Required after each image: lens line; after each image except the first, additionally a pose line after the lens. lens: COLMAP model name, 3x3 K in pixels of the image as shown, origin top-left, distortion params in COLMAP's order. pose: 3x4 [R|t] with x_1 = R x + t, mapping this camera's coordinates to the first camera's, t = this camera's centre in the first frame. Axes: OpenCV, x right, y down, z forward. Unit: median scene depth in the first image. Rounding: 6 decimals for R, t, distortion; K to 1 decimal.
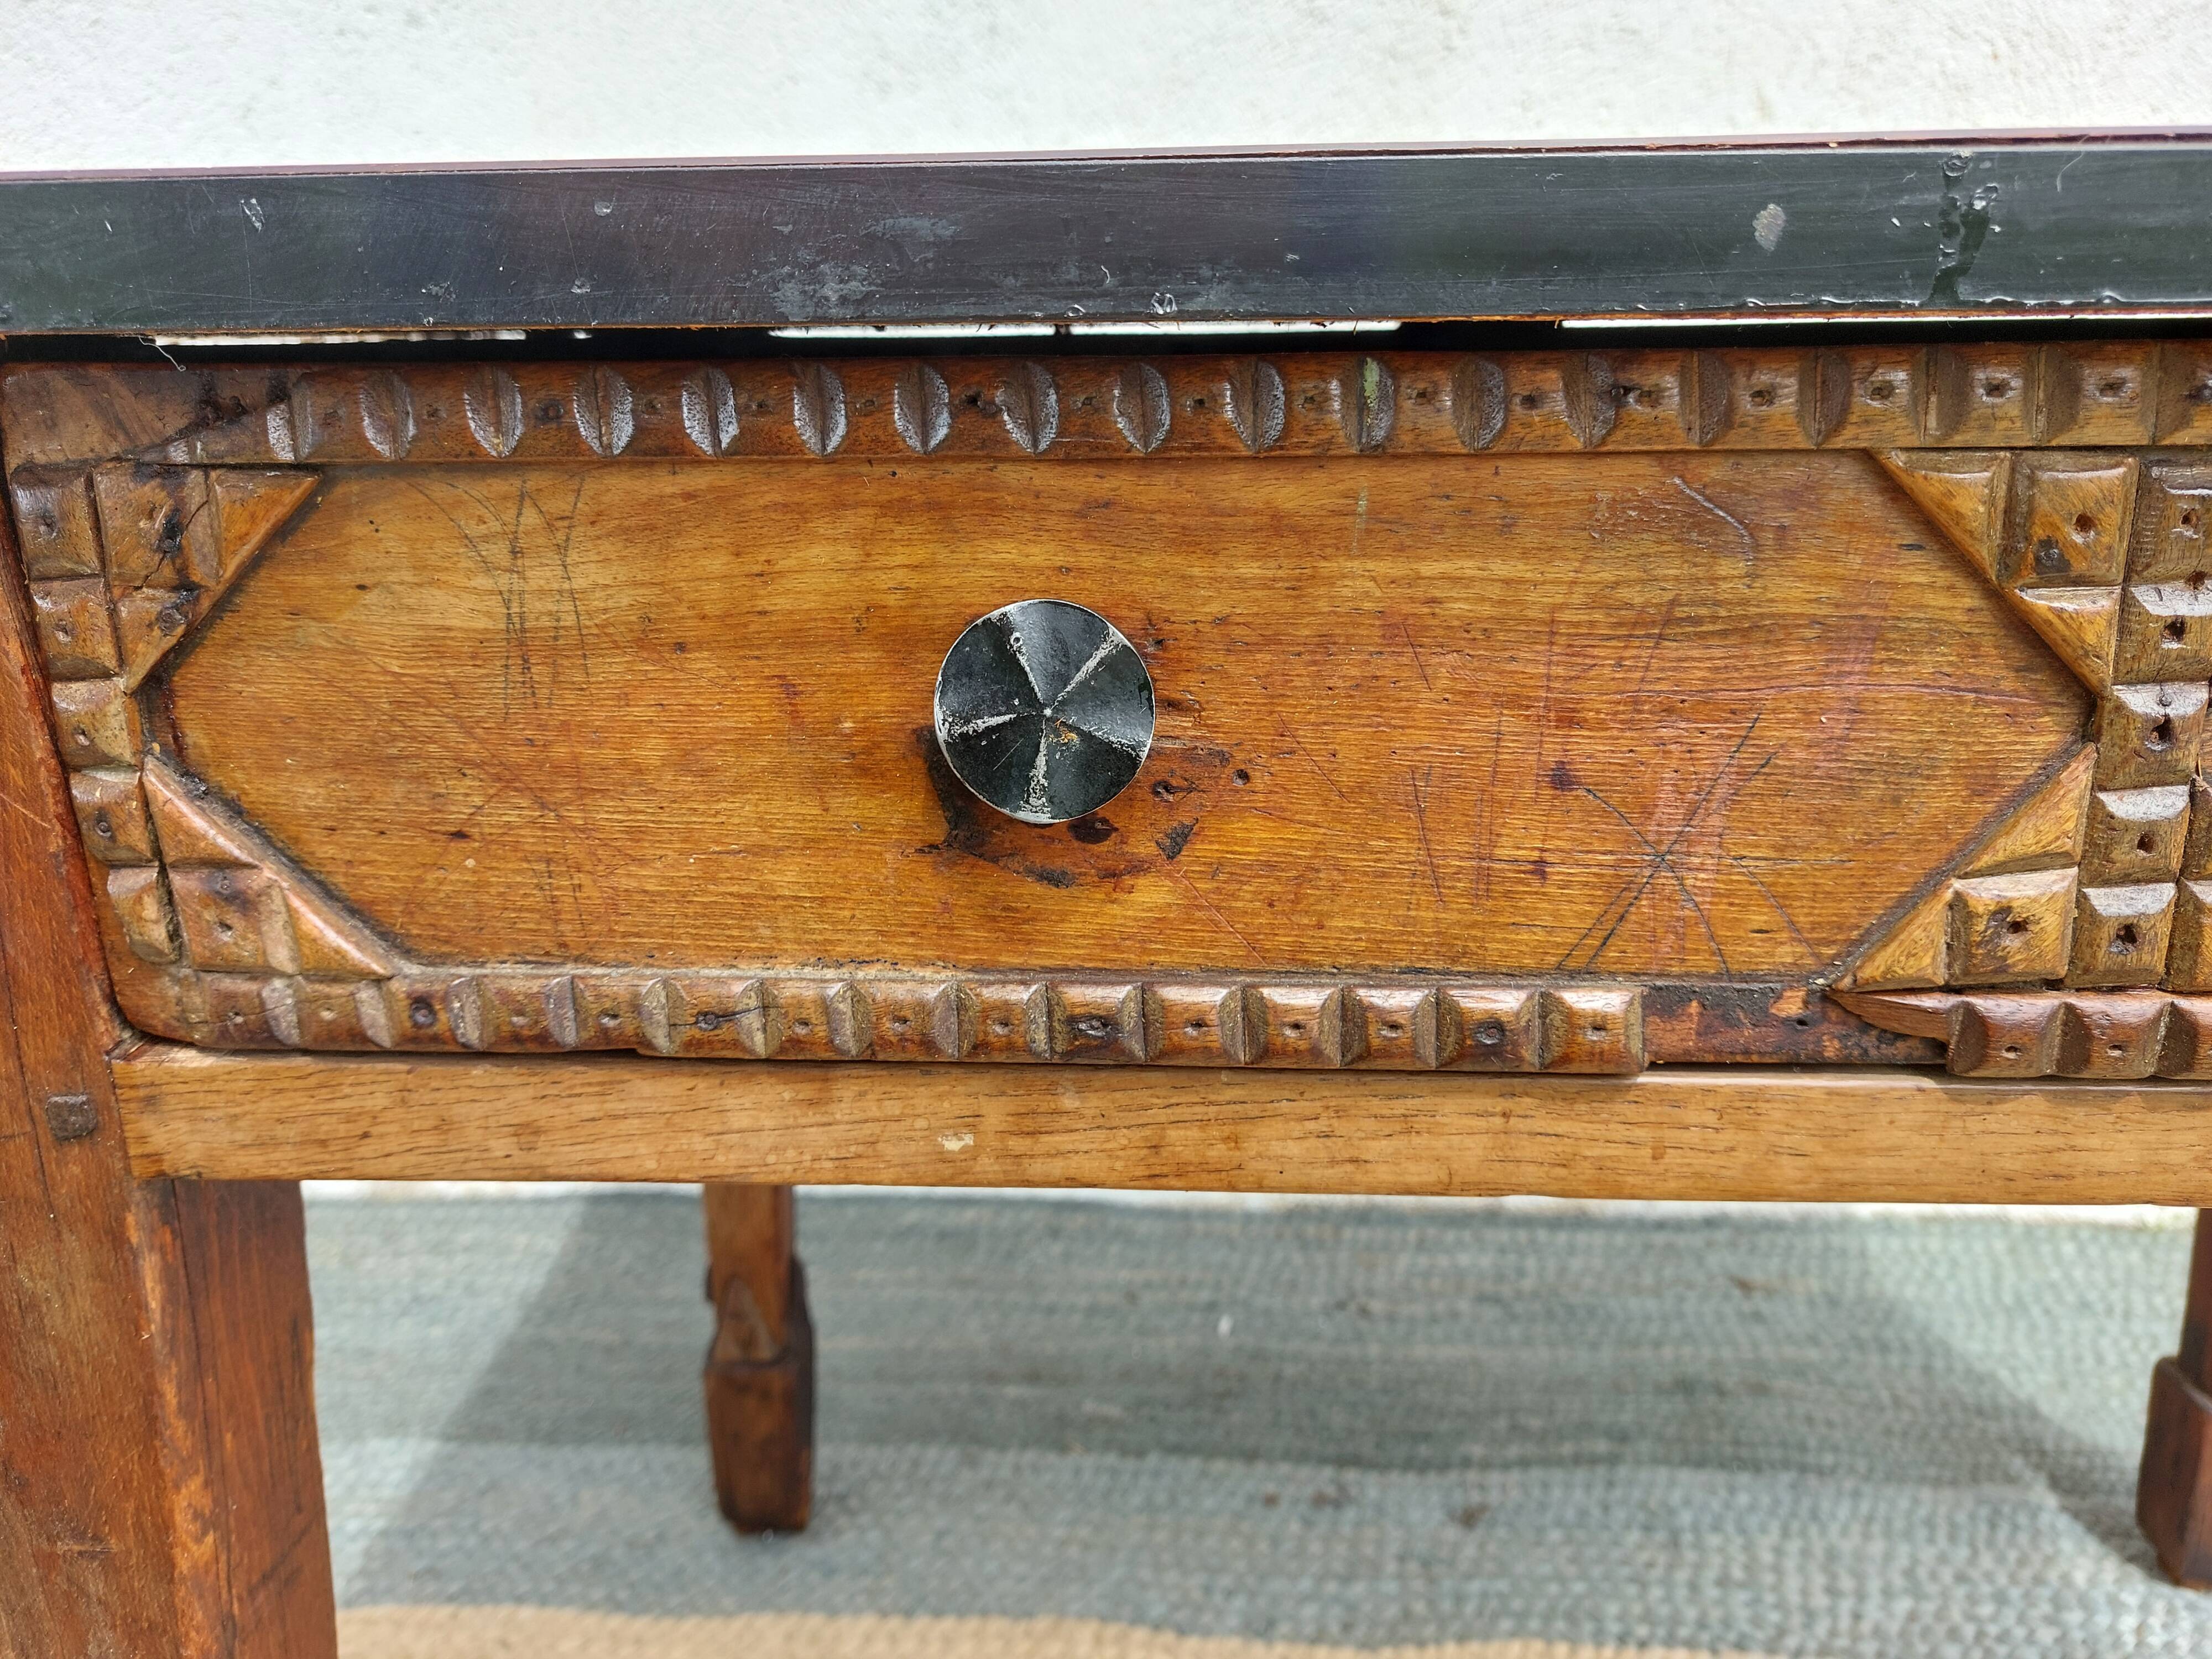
lens RADIAL K [[1631.5, 0, 1081.5], [0, 1631.5, 849.5], [0, 0, 1]] dist [0.015759, -0.023005]
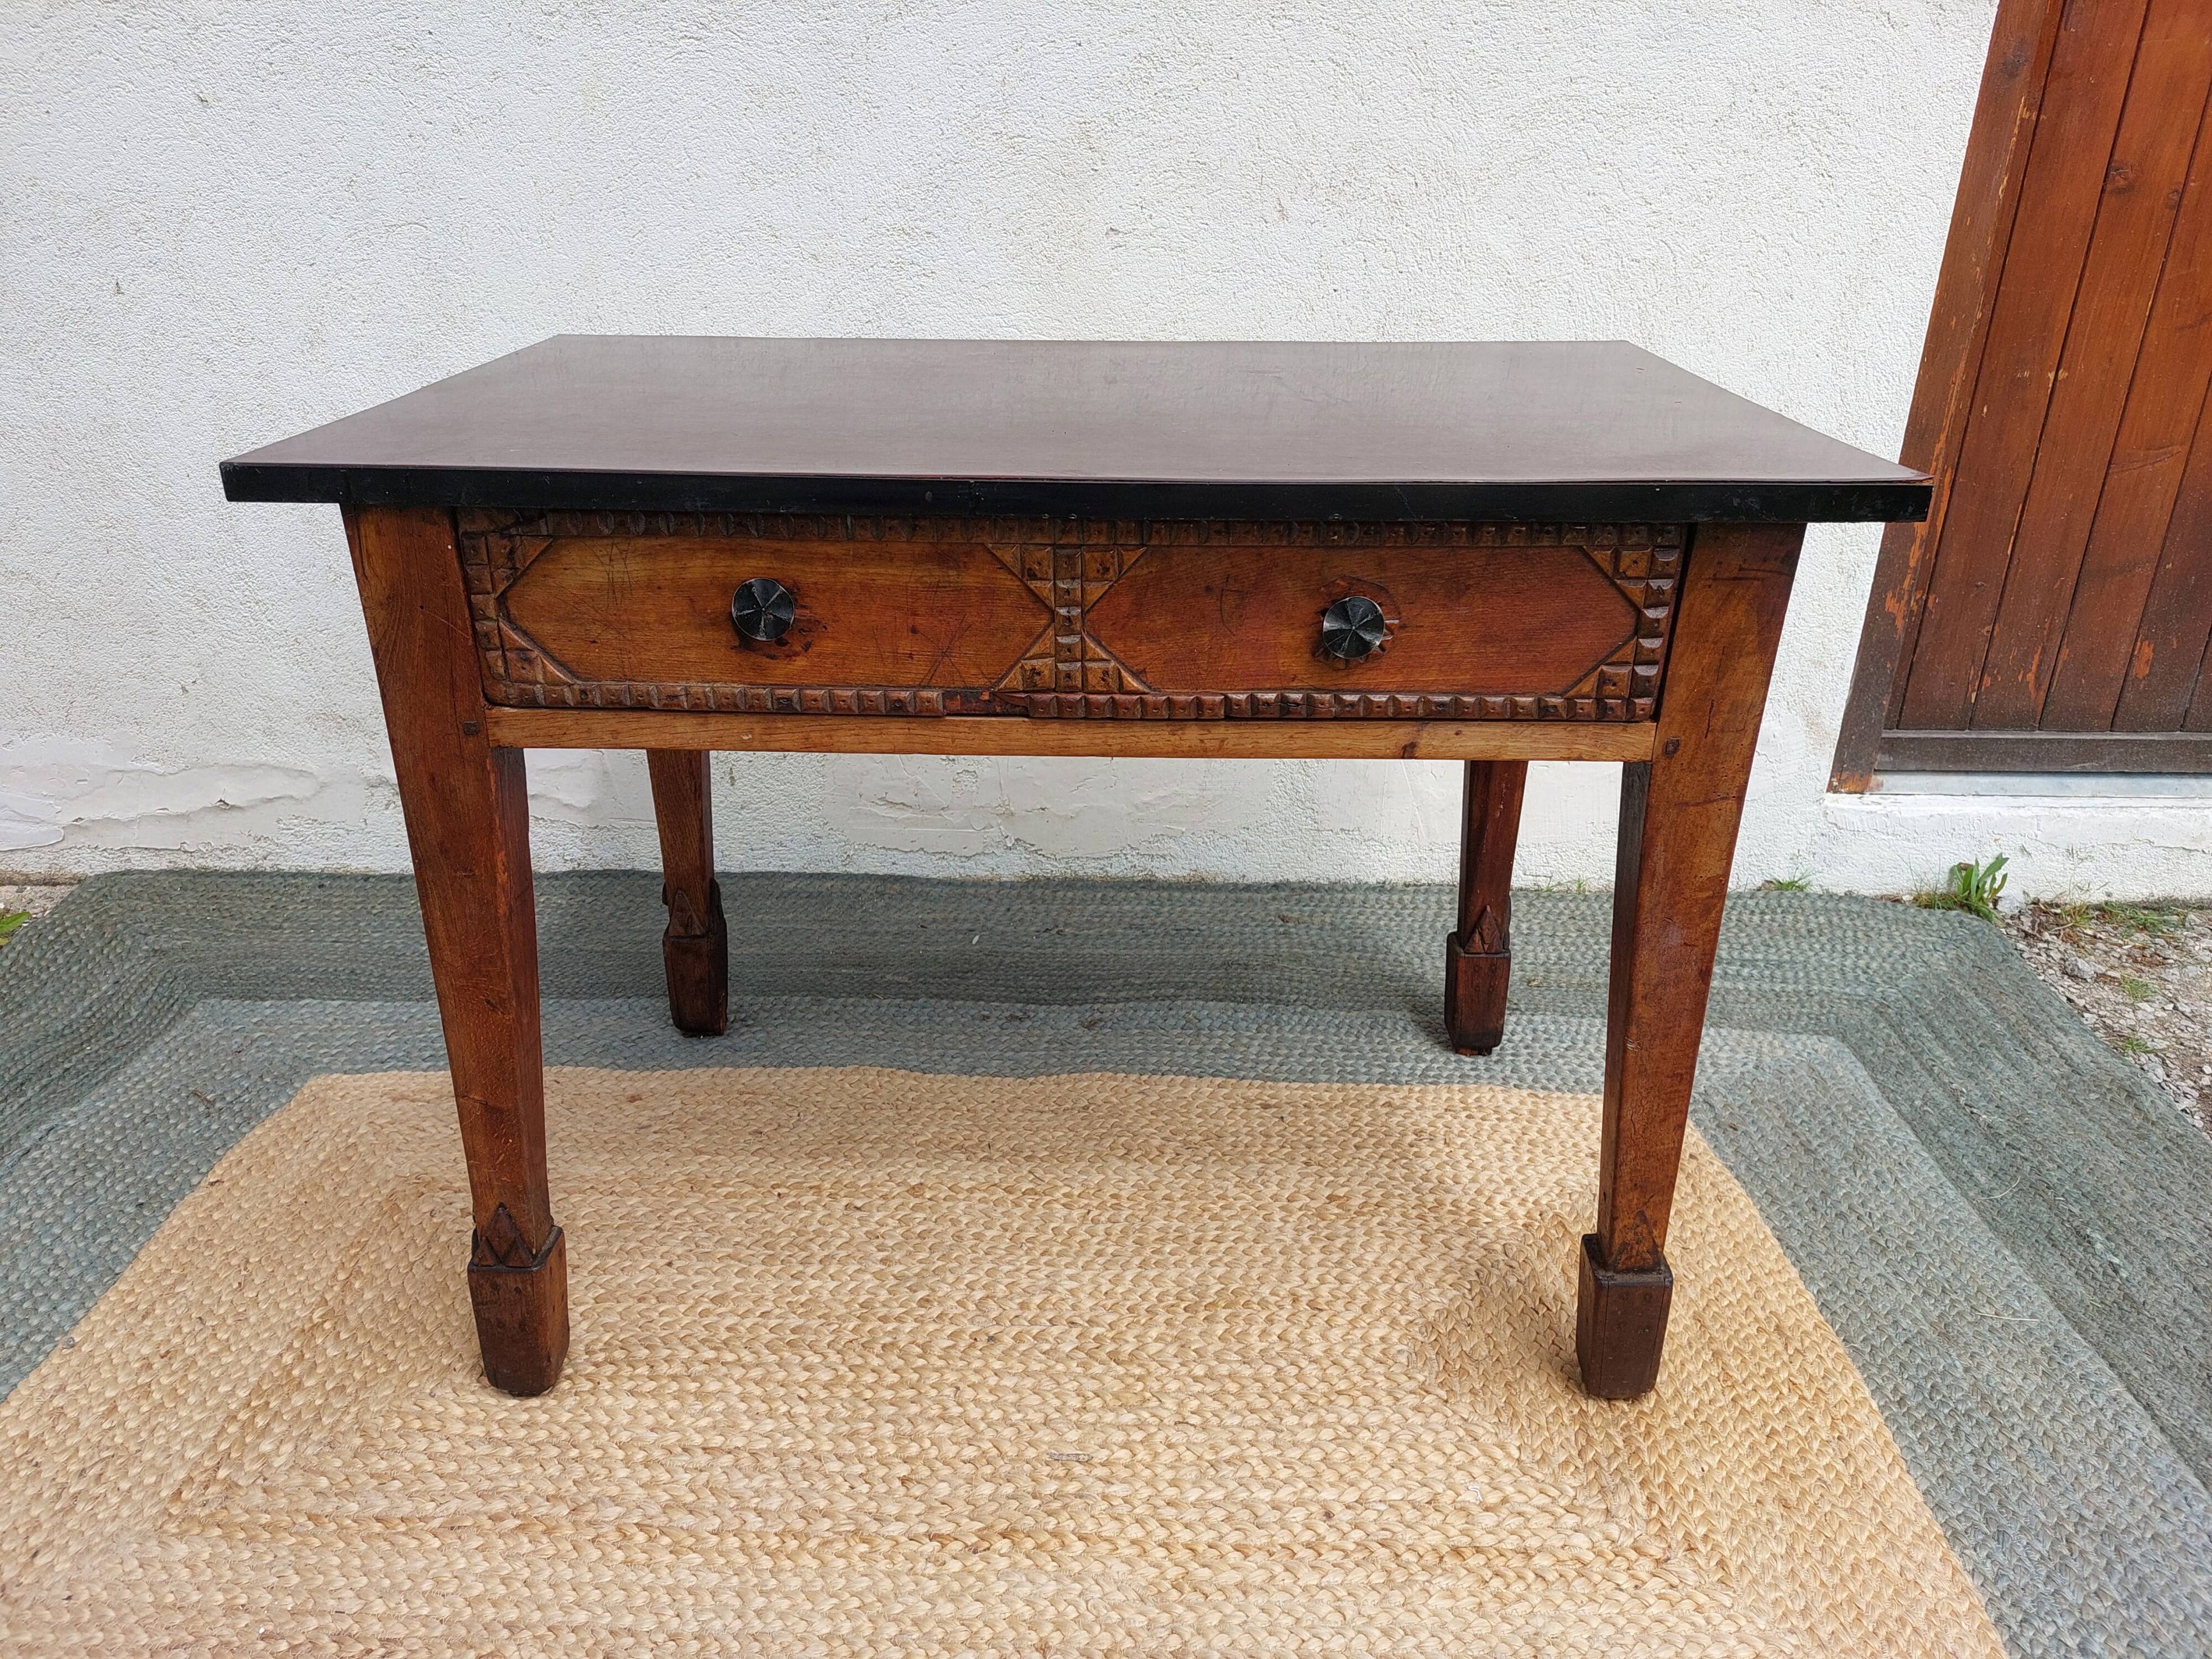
lens RADIAL K [[1570.4, 0, 1089.8], [0, 1570.4, 849.7], [0, 0, 1]] dist [0.062671, -0.063572]
pose [[0.998741, 0.003283, 0.050059, 0.491526], [-0.009203, 0.992914, 0.118475, 0.021436], [-0.049316, -0.118787, 0.991694, -2.393192]]
